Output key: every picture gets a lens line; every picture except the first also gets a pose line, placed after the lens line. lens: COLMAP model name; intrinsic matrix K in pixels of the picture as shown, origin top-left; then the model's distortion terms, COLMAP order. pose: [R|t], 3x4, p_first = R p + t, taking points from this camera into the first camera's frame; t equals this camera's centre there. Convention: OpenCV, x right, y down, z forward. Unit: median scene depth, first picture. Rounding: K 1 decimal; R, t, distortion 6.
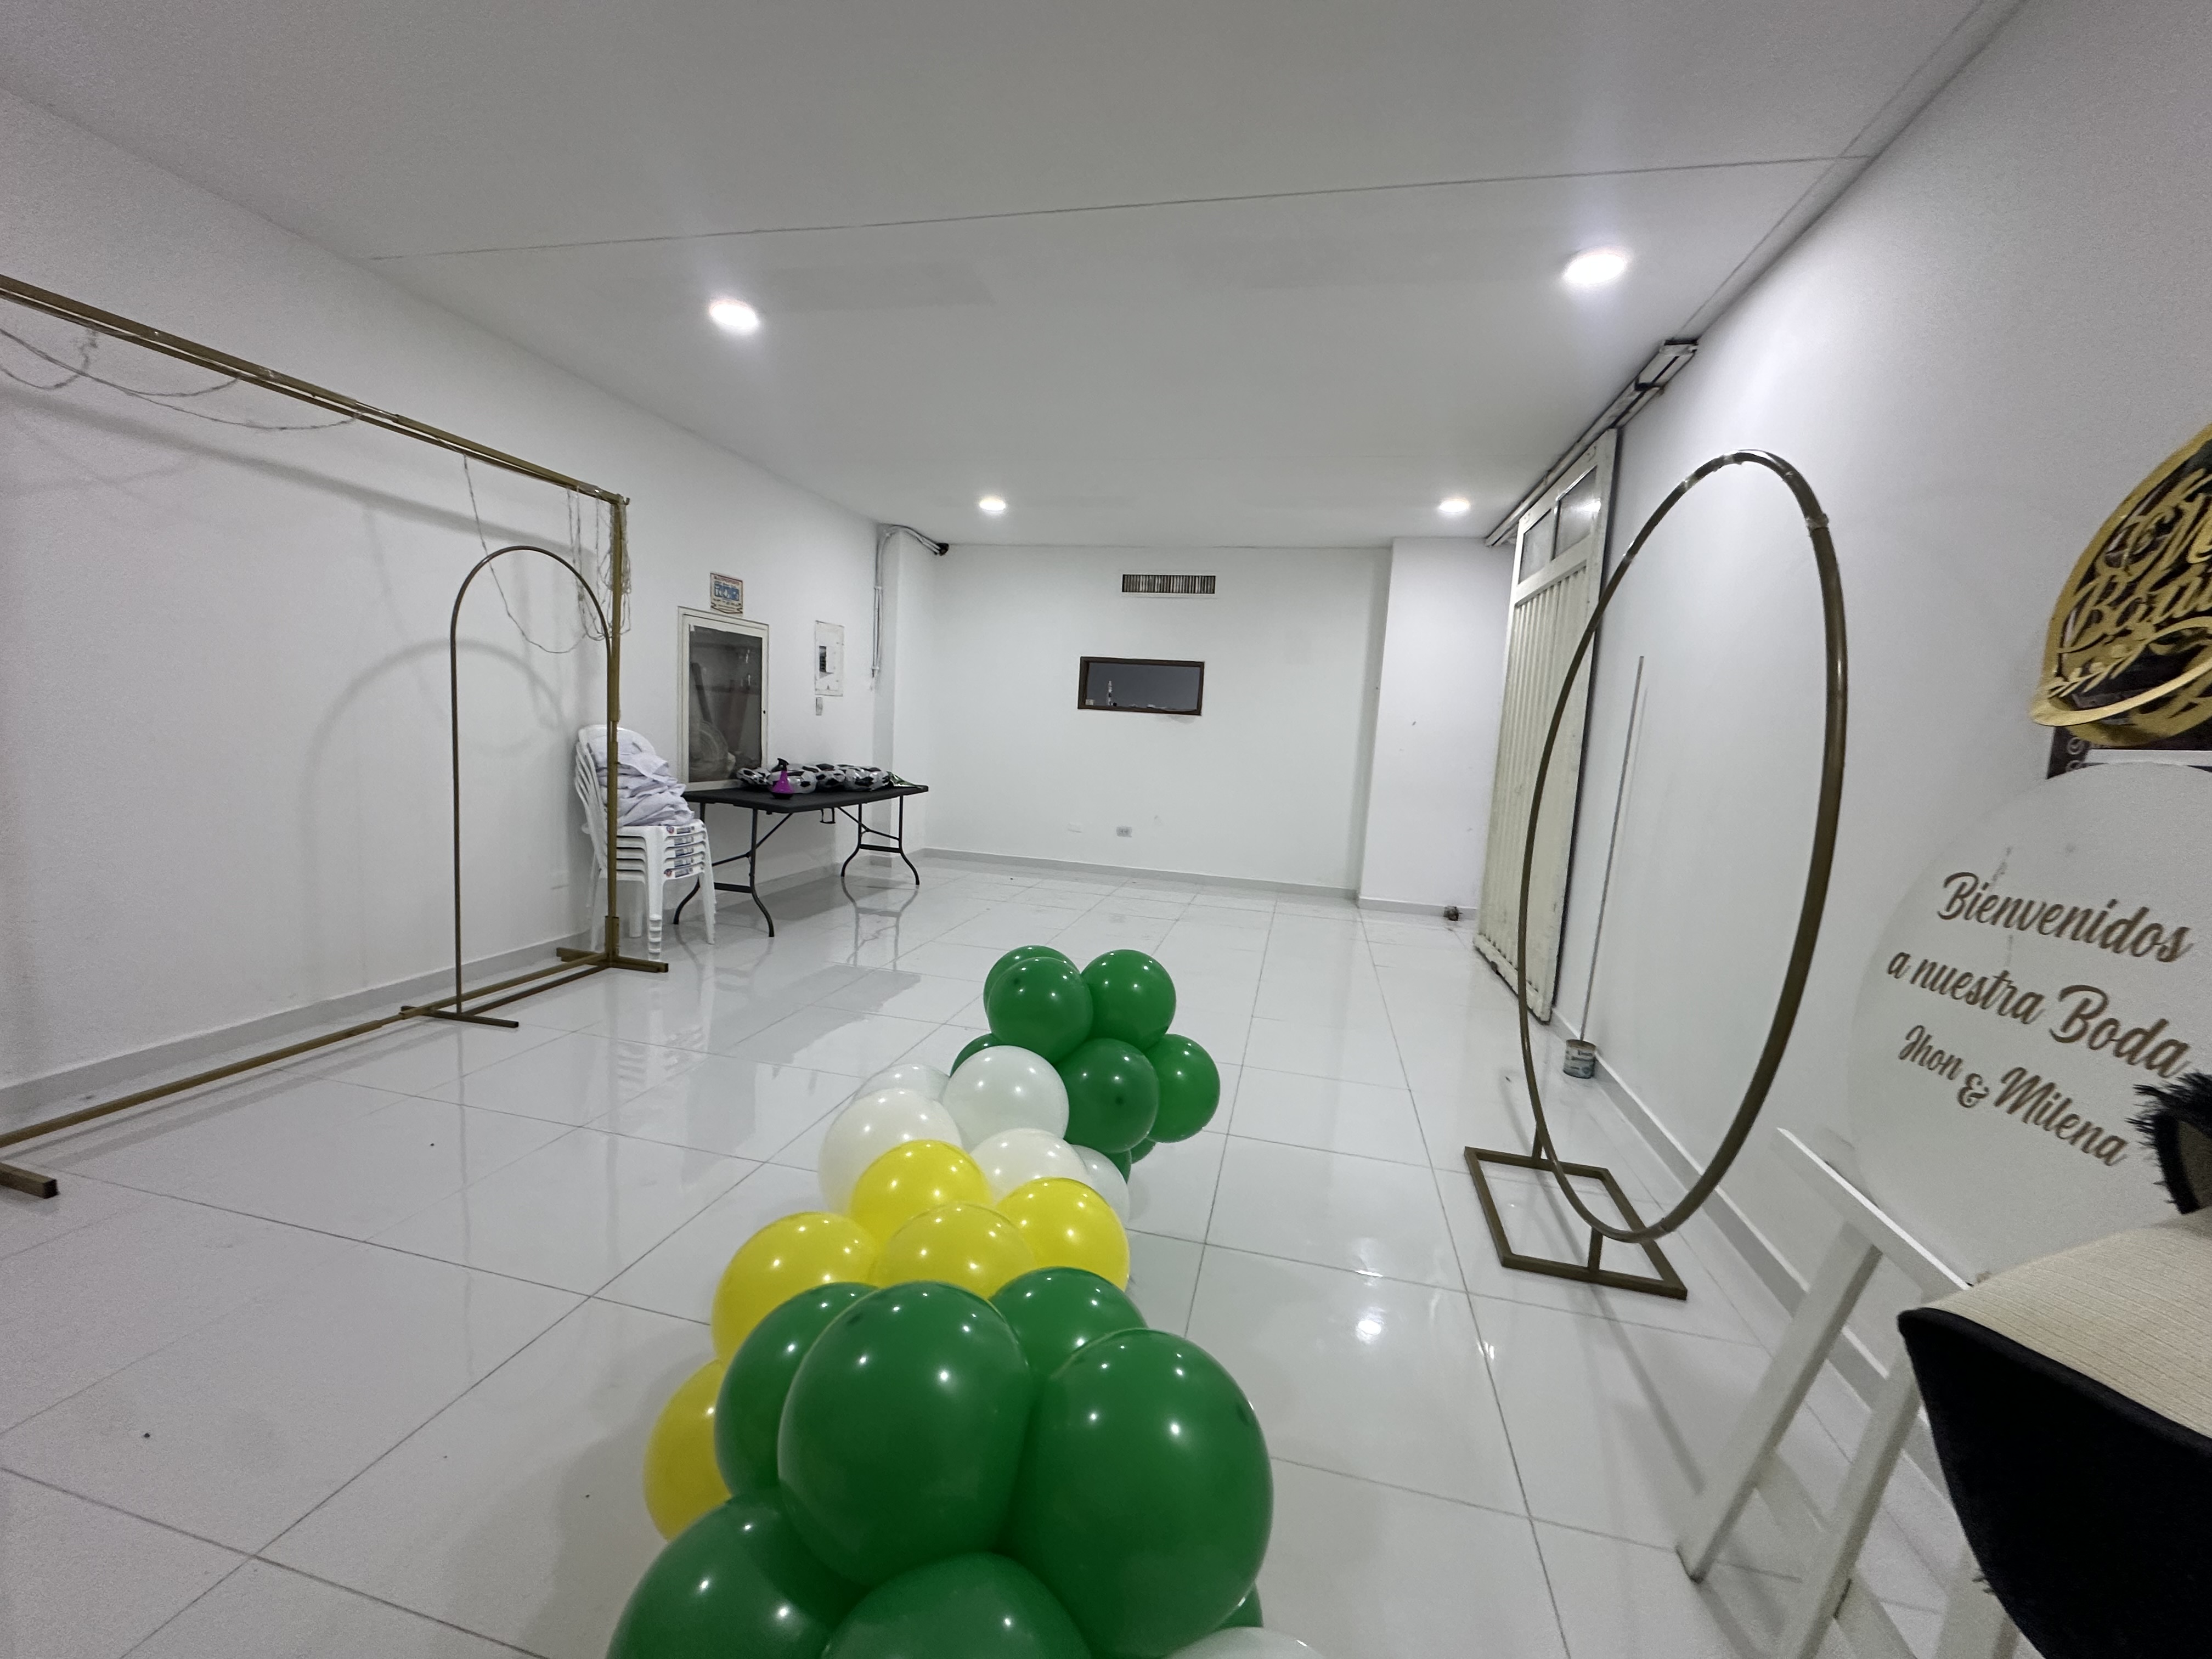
lens RADIAL K [[879.9, 0, 1106.2], [0, 879.9, 828.2], [0, 0, 1]] dist [-0.003845, 0.000895]
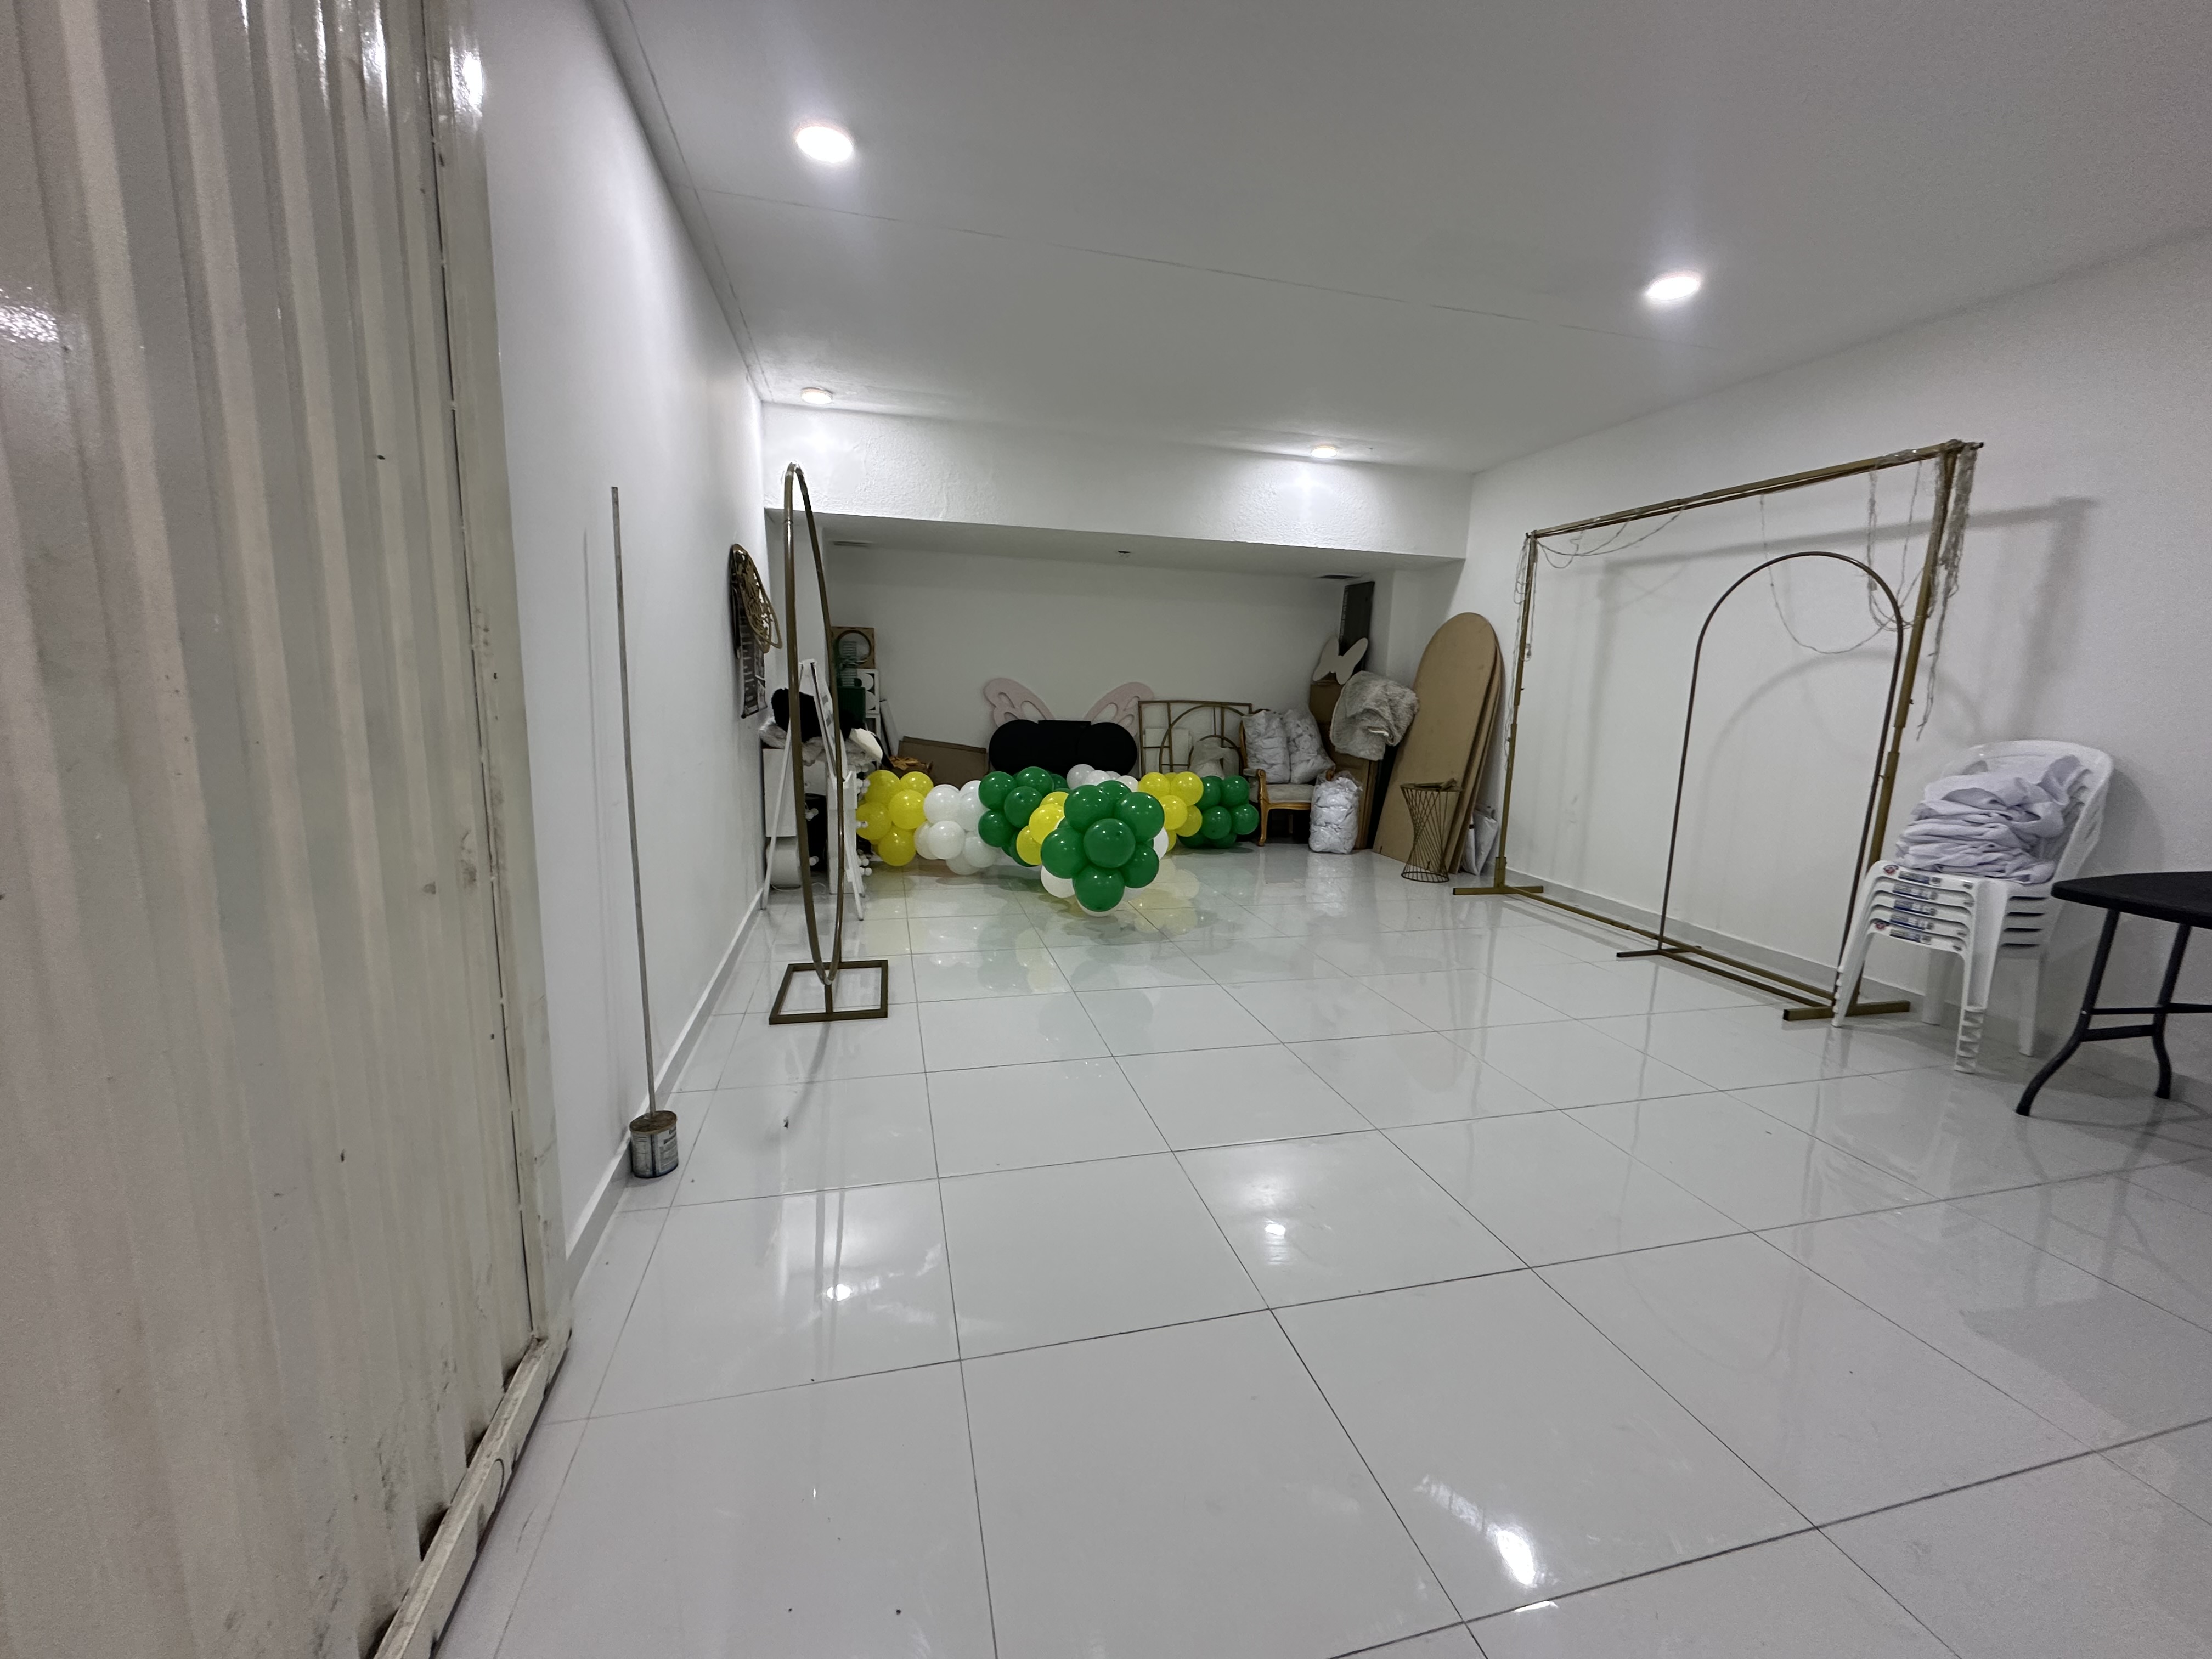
lens RADIAL K [[879.9, 0, 1108.4], [0, 879.9, 838.4], [0, 0, 1]] dist [-0.003845, 0.000895]
pose [[-0.877873, -0.000301, -0.478893, 0.295407], [-0.133754, 0.960358, 0.244584, -0.076503], [0.459835, 0.278768, -0.843113, 0.849279]]
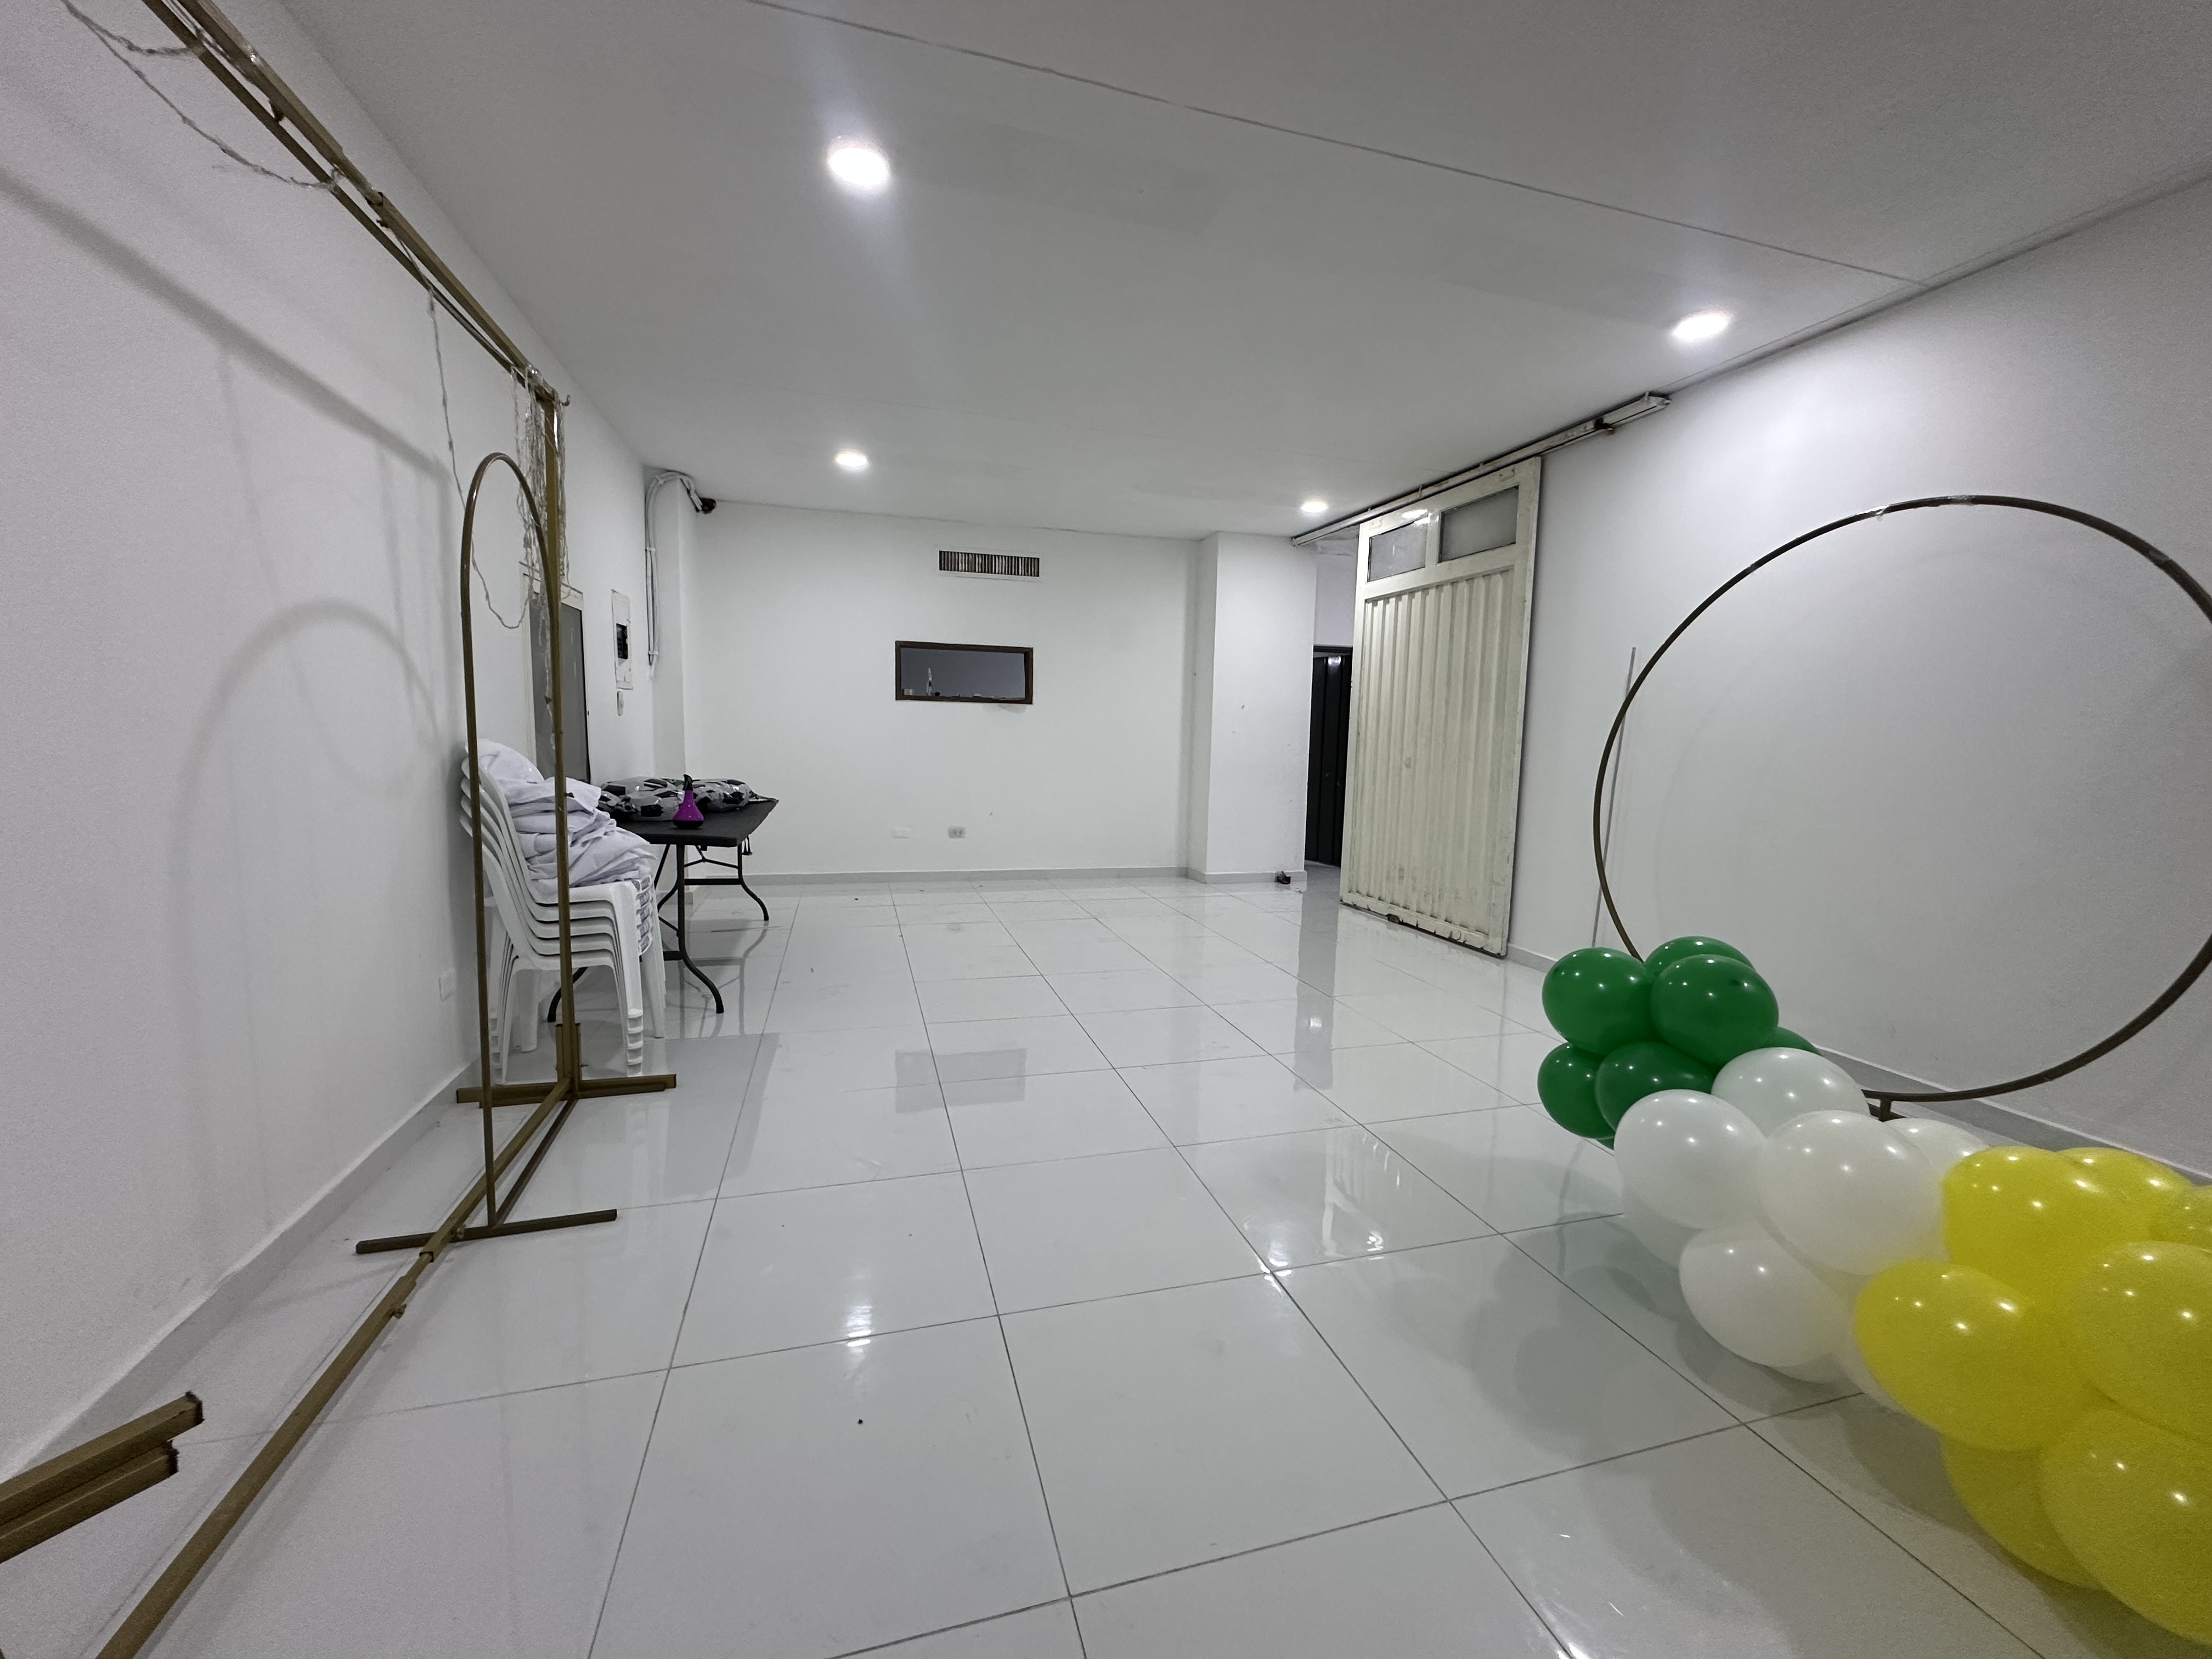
lens RADIAL K [[879.9, 0, 1108.8], [0, 879.9, 824.6], [0, 0, 1]] dist [-0.003845, 0.000895]
pose [[0.873424, -0.088768, 0.478801, -0.321518], [0.083099, 0.995993, 0.033065, -0.024592], [-0.479817, 0.010908, 0.877301, 0.135271]]
